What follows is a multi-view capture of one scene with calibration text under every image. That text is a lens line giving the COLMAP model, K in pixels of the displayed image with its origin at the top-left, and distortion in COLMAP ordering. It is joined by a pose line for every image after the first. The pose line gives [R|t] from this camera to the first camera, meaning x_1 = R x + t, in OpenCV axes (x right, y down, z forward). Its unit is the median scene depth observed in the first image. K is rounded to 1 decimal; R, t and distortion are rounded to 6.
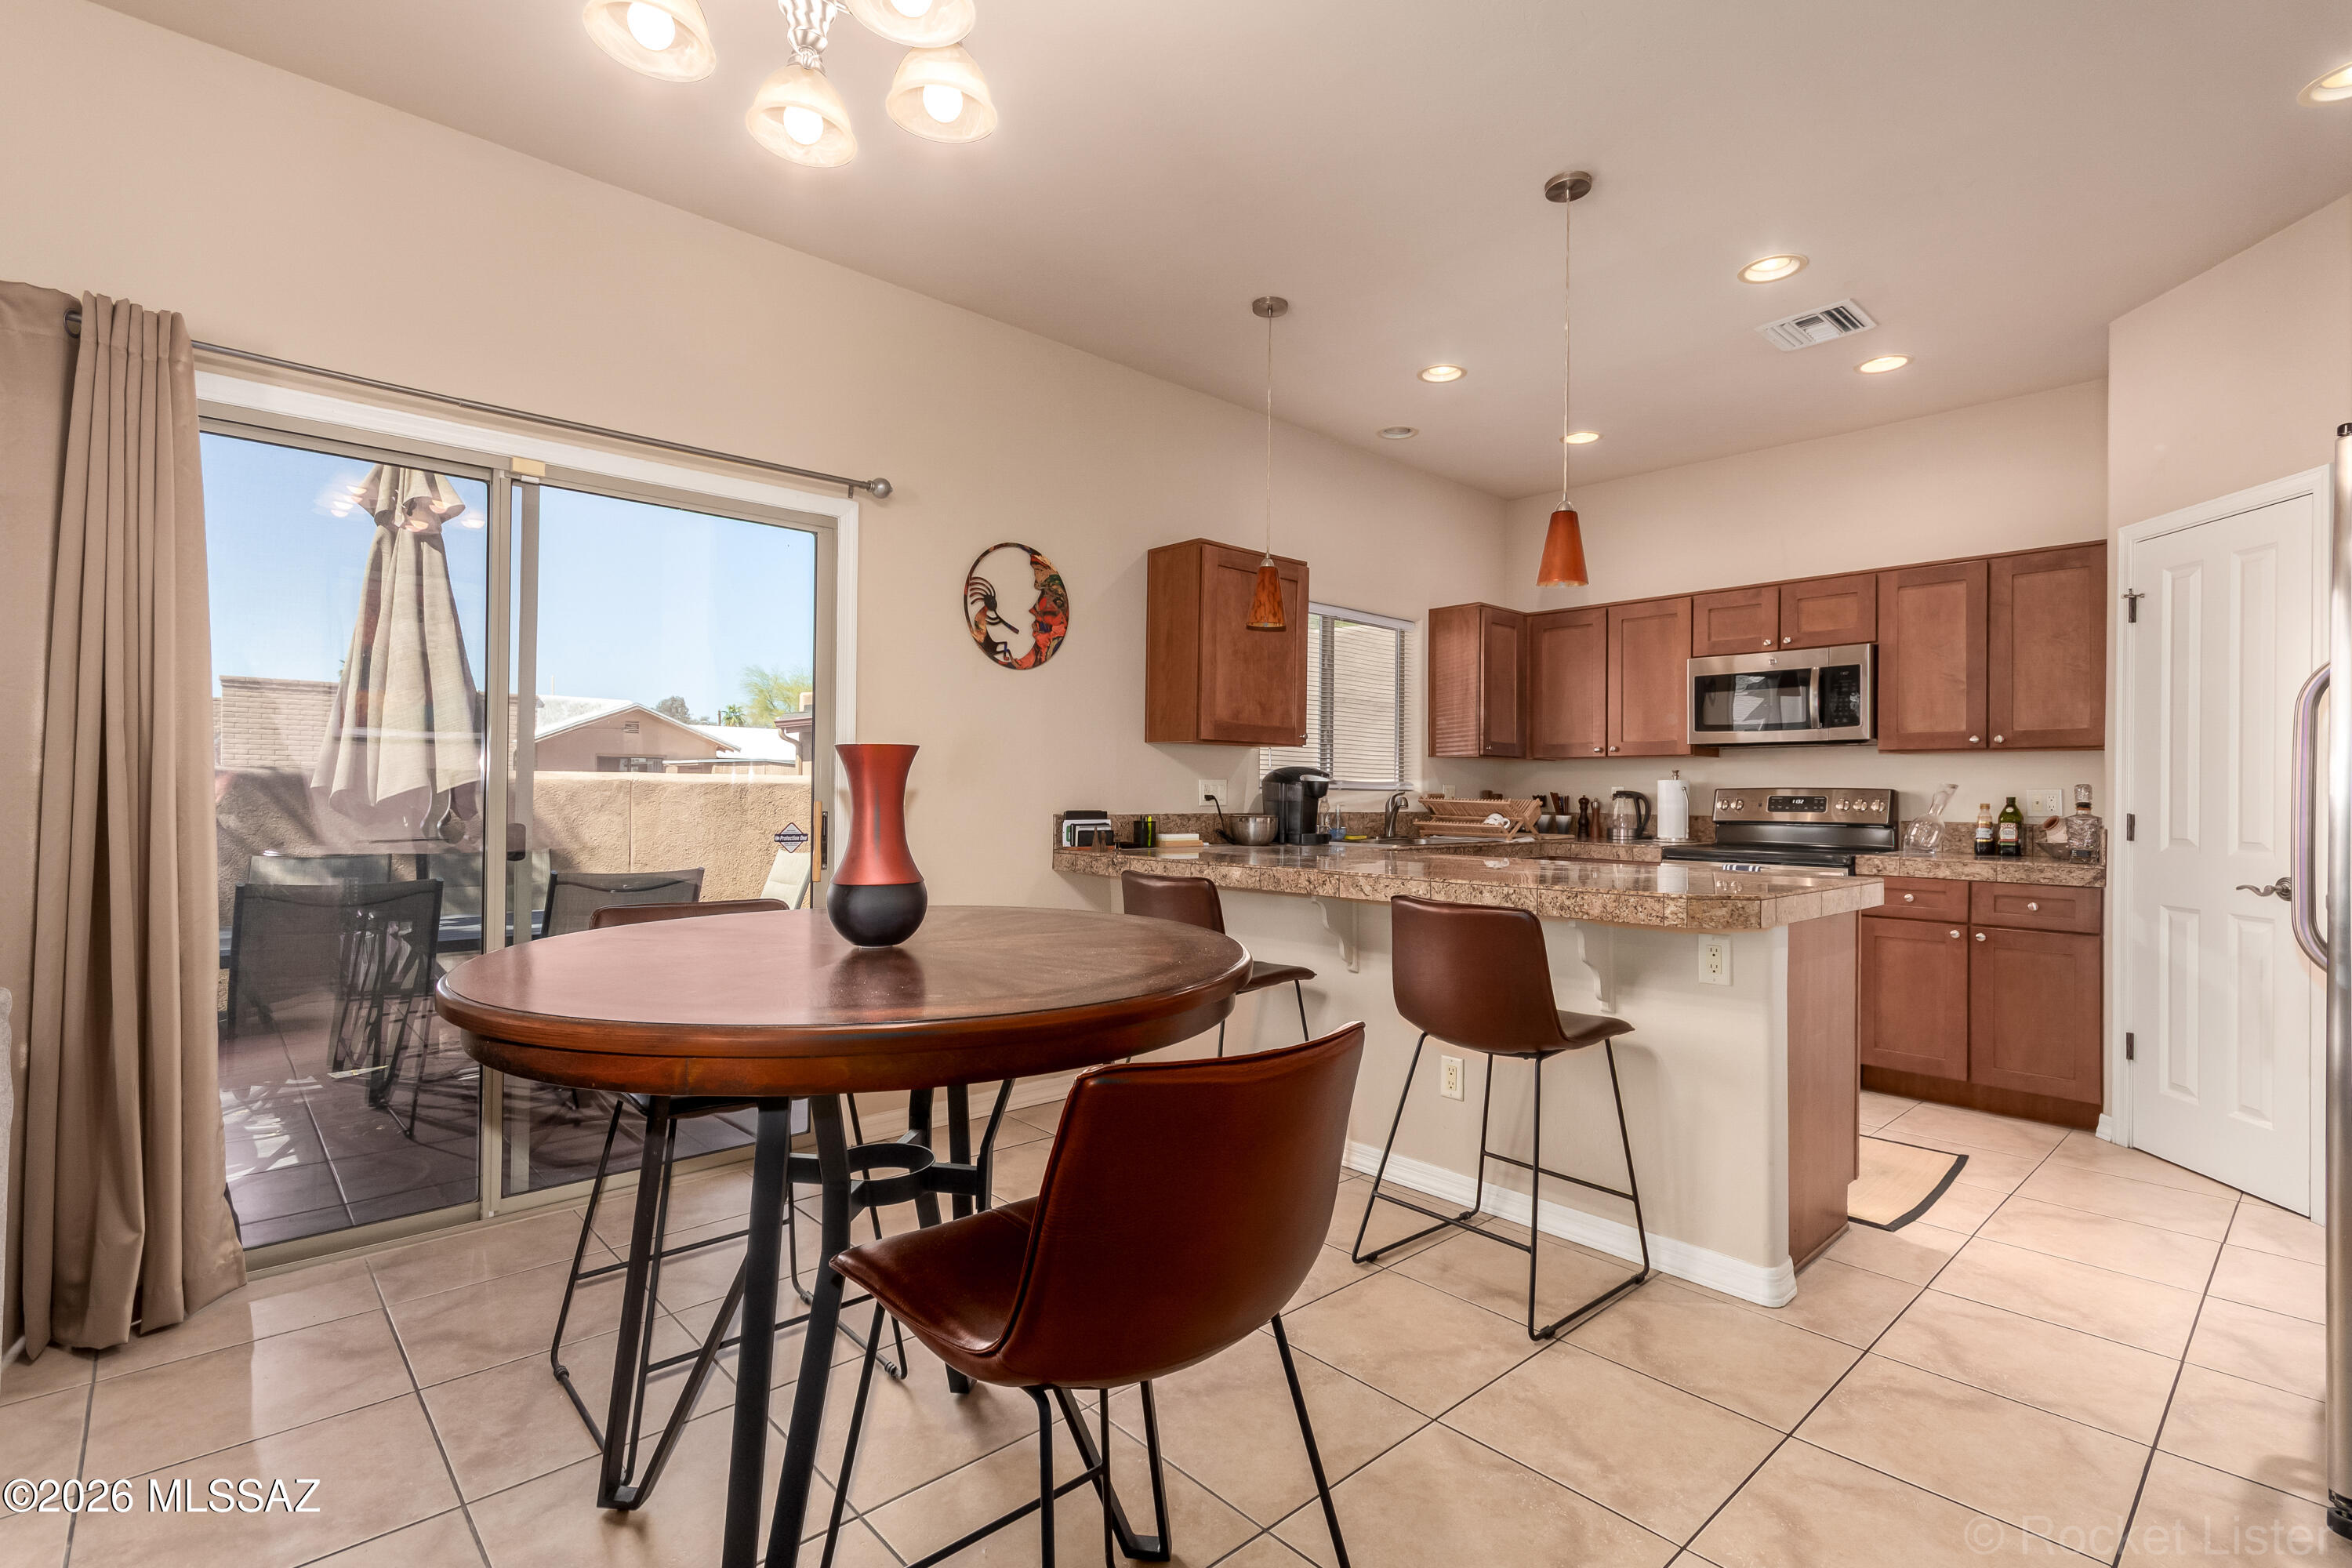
lens RADIAL K [[1134.7, 0, 1184.6], [0, 1134.7, 796.6], [0, 0, 1]] dist [0.031996, -0.000250]
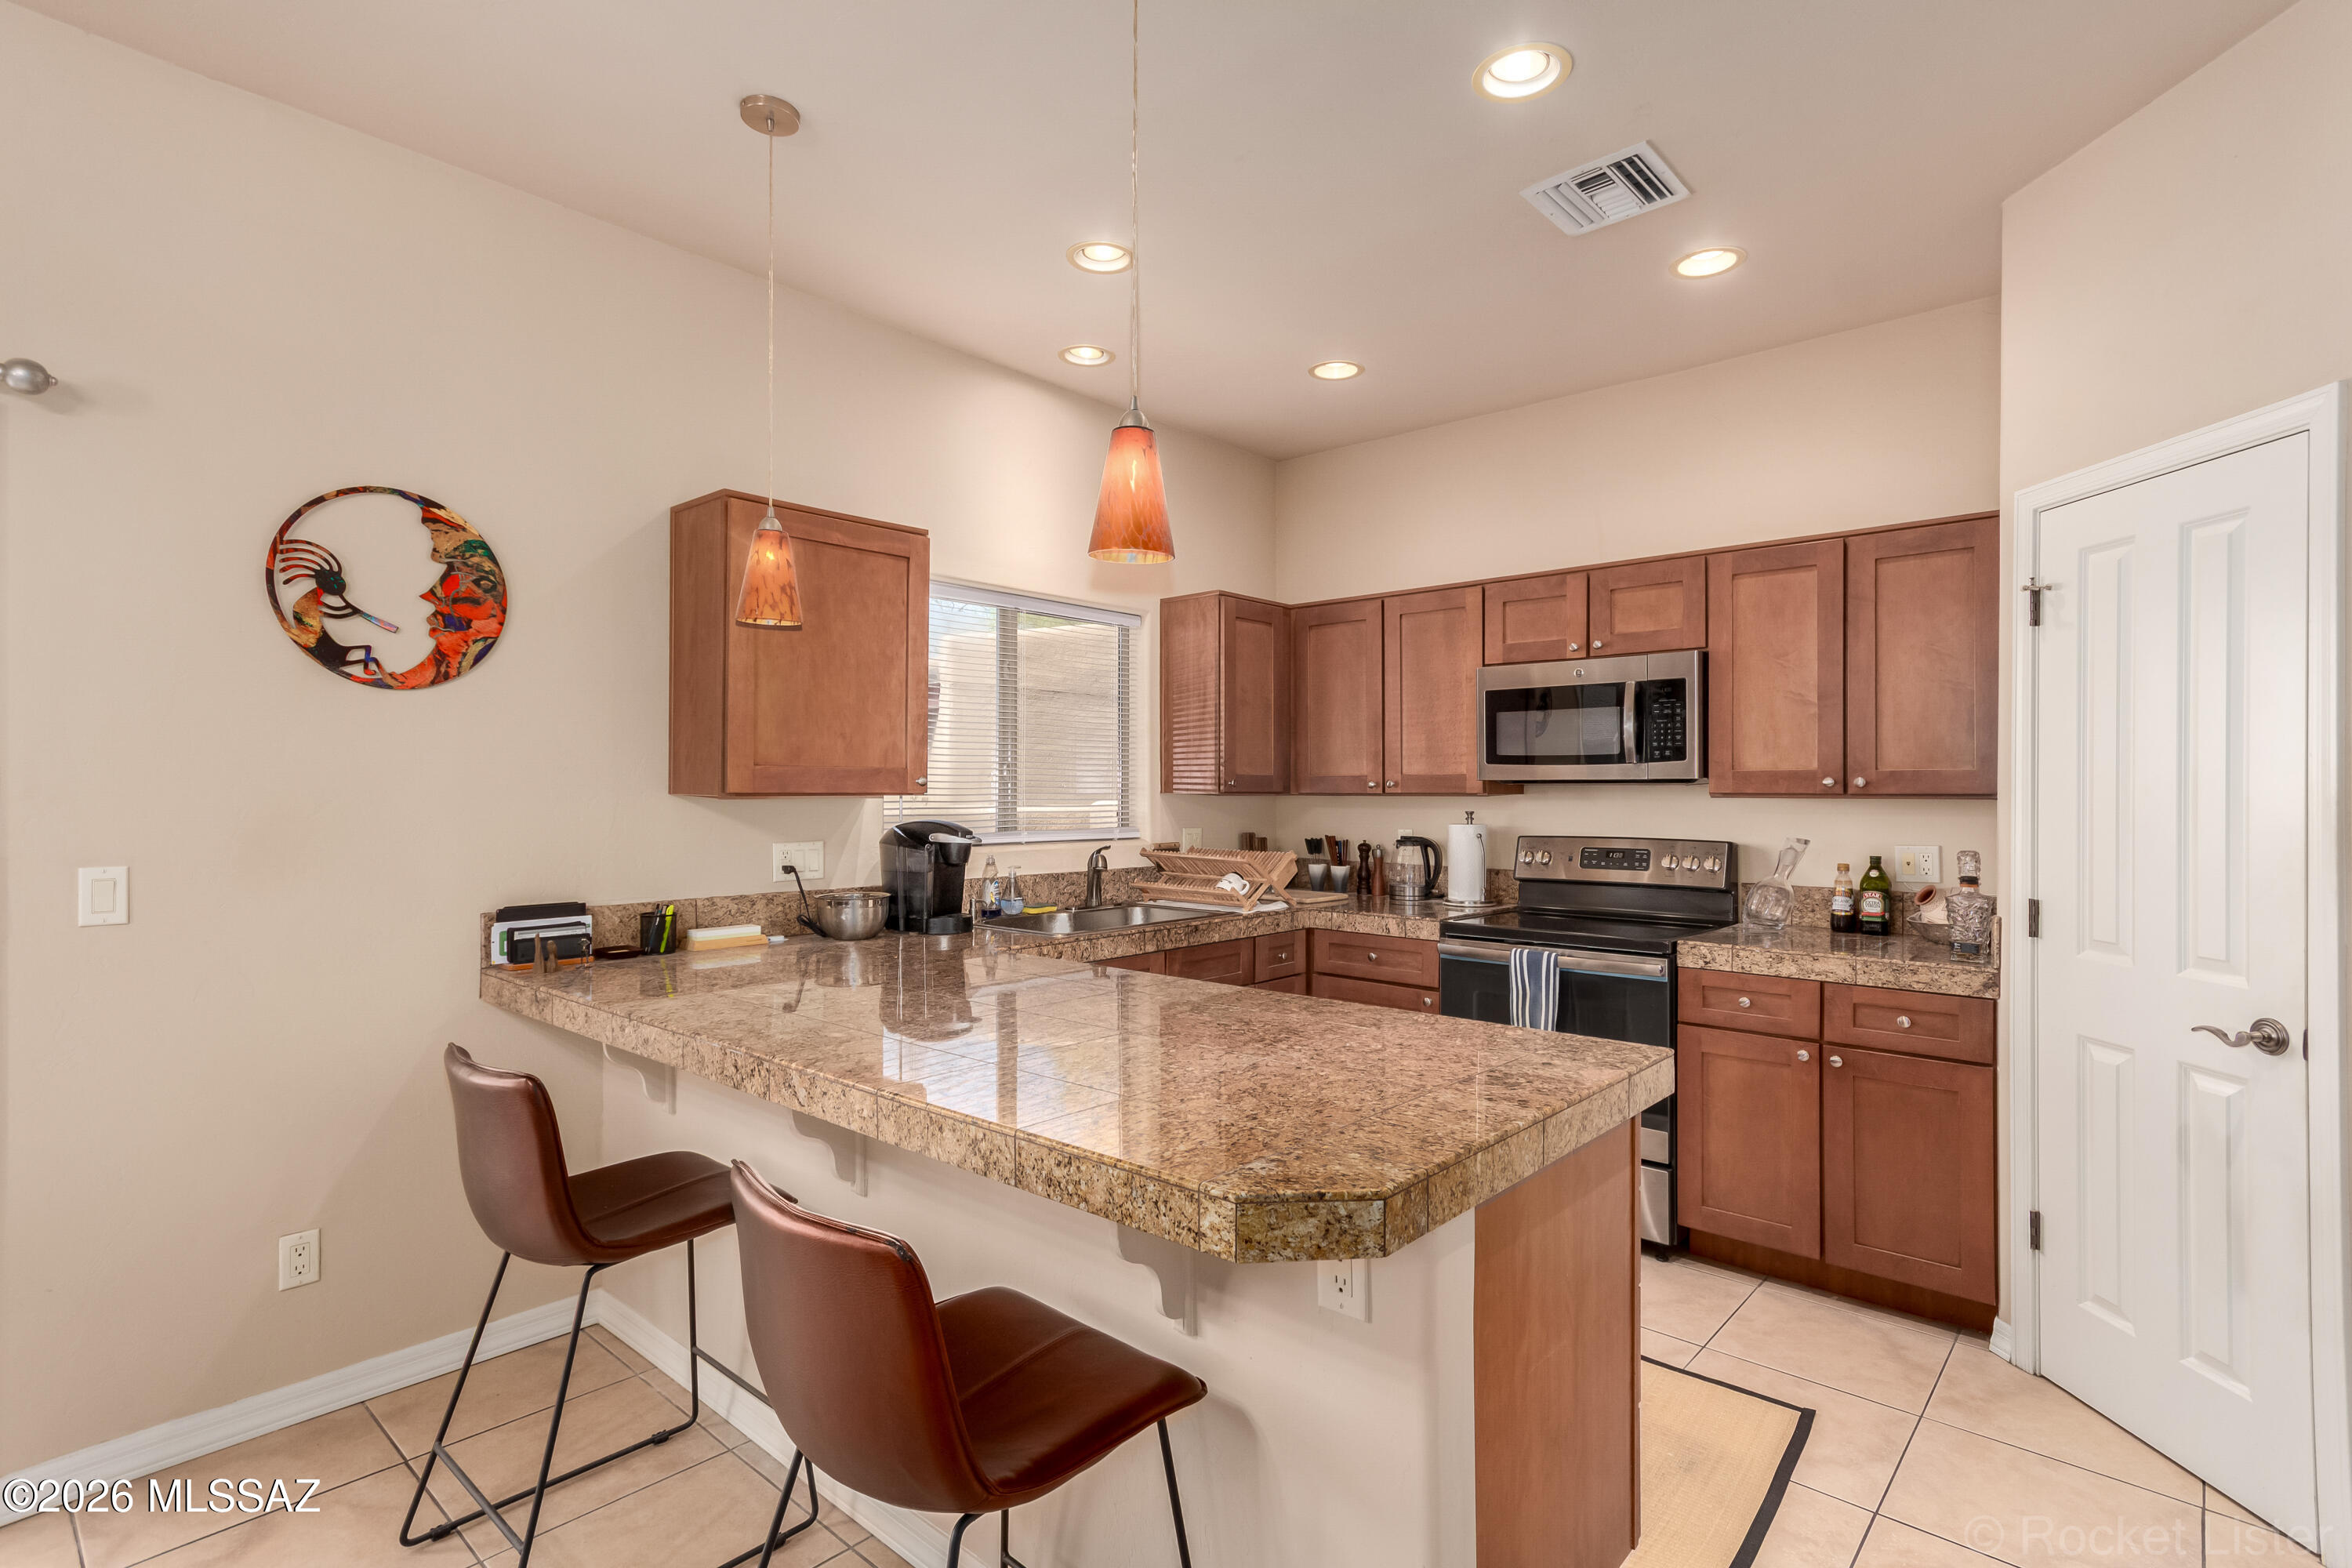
lens RADIAL K [[1134.7, 0, 1196.2], [0, 1134.7, 795.8], [0, 0, 1]] dist [0.031996, -0.000250]
pose [[0.996768, -0.008641, 0.079863, 0.227043], [0.007891, 0.999922, 0.009703, -0.051859], [-0.079940, -0.009041, 0.996759, 0.306110]]
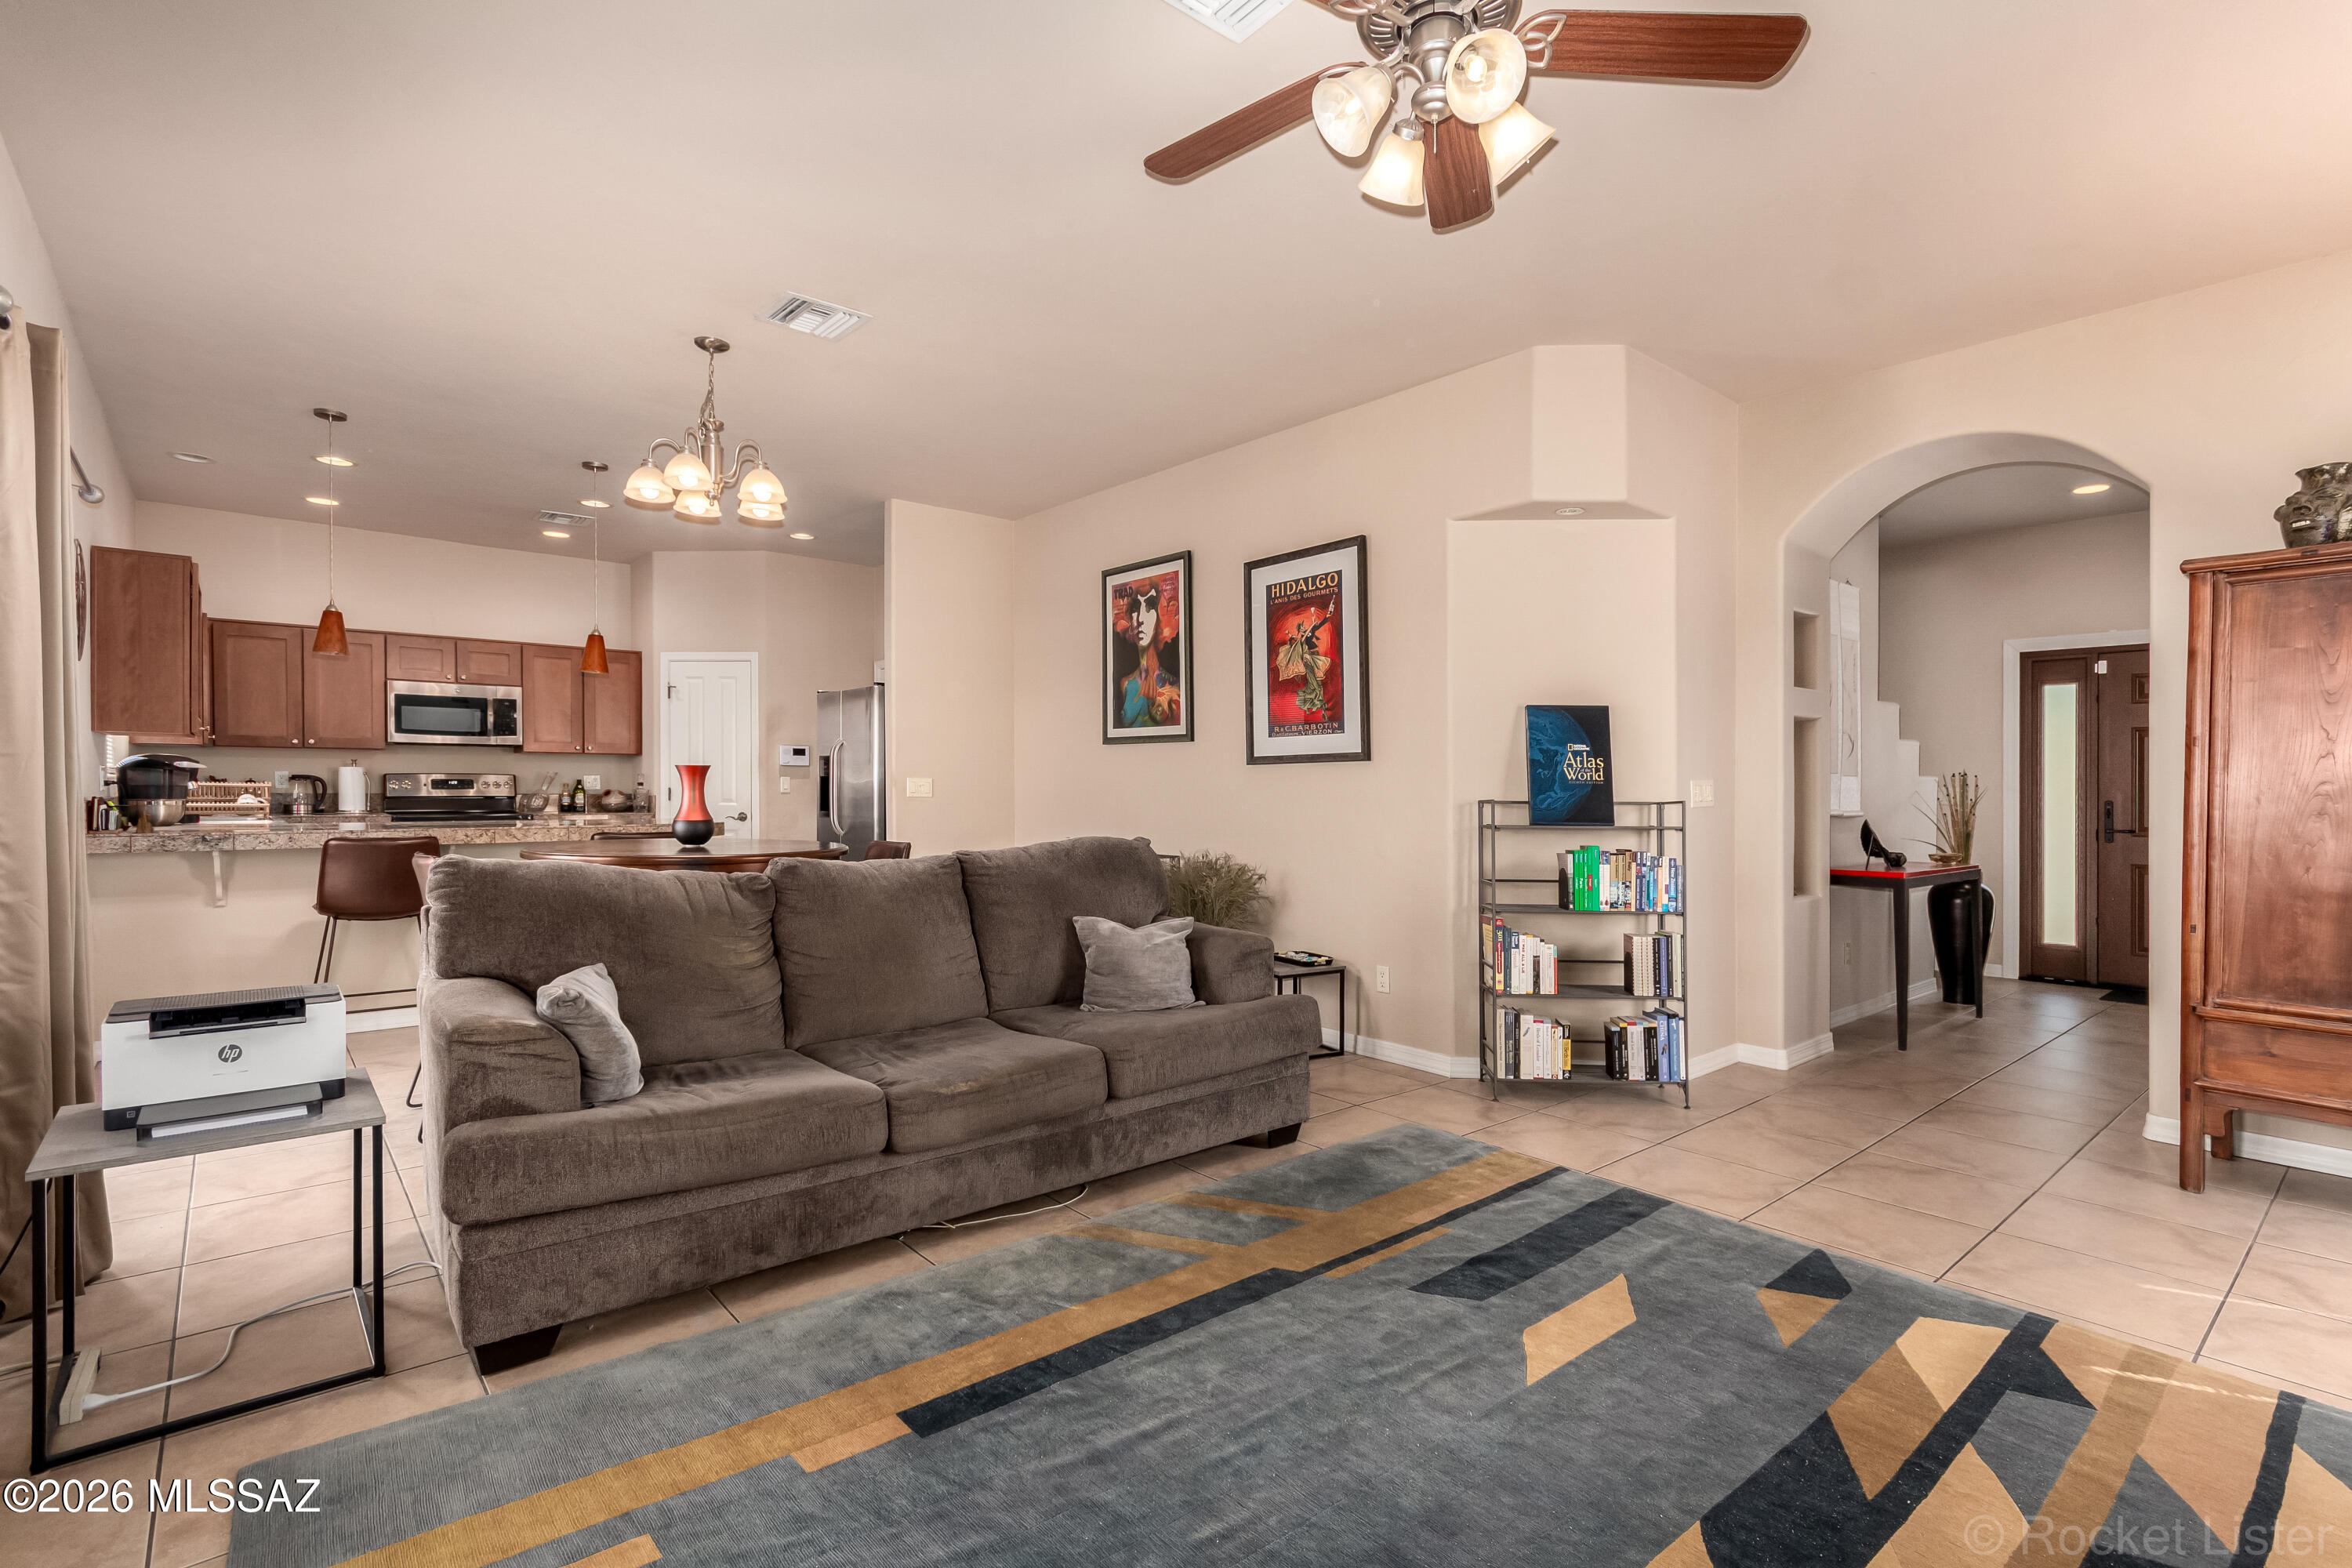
lens RADIAL K [[1134.7, 0, 1195.8], [0, 1134.7, 792.4], [0, 0, 1]] dist [0.031996, -0.000250]
pose [[0.073143, -0.014081, 0.997222, -1.048158], [-0.003936, 0.999888, 0.014408, -0.009079], [-0.997314, -0.004979, 0.073080, -0.100422]]
